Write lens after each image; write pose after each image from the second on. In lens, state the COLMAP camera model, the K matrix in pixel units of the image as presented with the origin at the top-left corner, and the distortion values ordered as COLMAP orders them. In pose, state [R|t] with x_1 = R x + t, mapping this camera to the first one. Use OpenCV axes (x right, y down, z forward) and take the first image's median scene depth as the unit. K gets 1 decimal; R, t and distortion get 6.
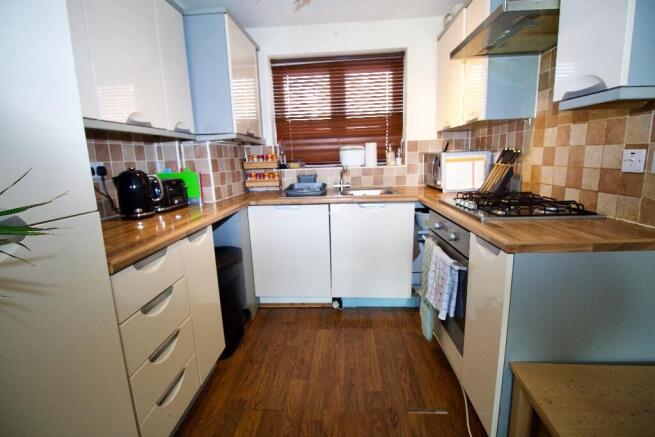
lens RADIAL K [[307.7, 0, 326.5], [0, 307.7, 215.2], [0, 0, 1]] dist [-0.004792, -0.001968]
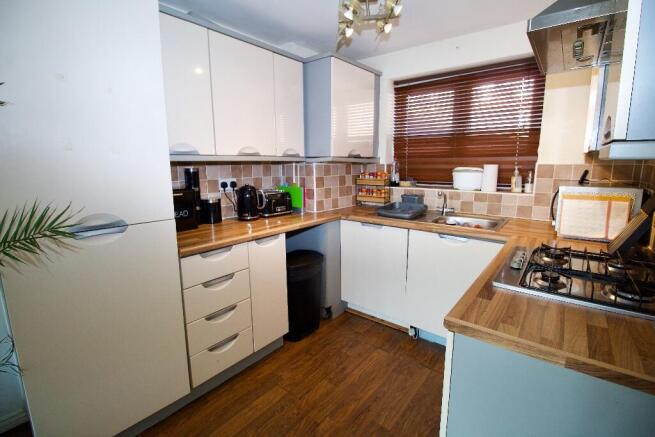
lens RADIAL K [[307.7, 0, 324.2], [0, 307.7, 214.9], [0, 0, 1]] dist [-0.004792, -0.001968]
pose [[0.810213, 0.129072, -0.571747, 0.350015], [-0.131082, 0.990647, 0.037885, -0.083482], [0.571290, 0.044251, 0.819555, 0.037513]]
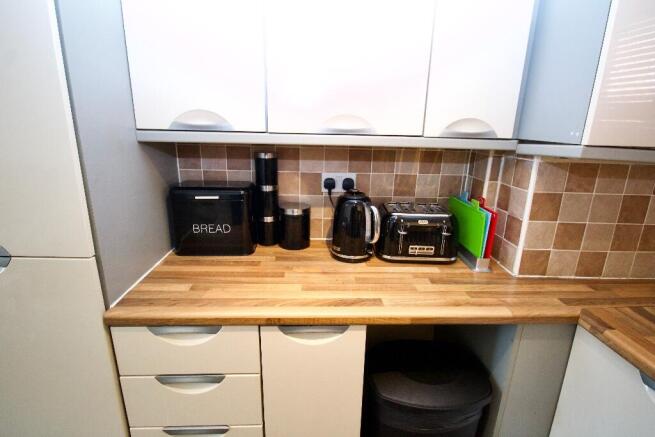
lens RADIAL K [[326.4, 0, 323.2], [0, 326.4, 217.5], [0, 0, 1]] dist [-0.007352, -0.000740]
pose [[0.110398, 0.308784, -0.944704, 0.070387], [-0.211623, 0.936020, 0.281215, -0.213568], [0.971096, 0.168876, 0.168681, 0.592834]]
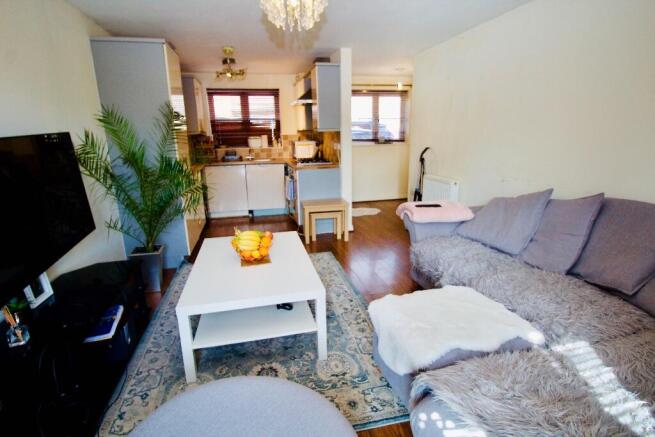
lens RADIAL K [[326.4, 0, 327.3], [0, 326.4, 220.0], [0, 0, 1]] dist [-0.007352, -0.000740]
pose [[0.955690, -0.058090, 0.288586, -0.125263], [0.040864, 0.997024, 0.065366, 0.226019], [-0.291525, -0.050677, 0.955220, -1.390138]]
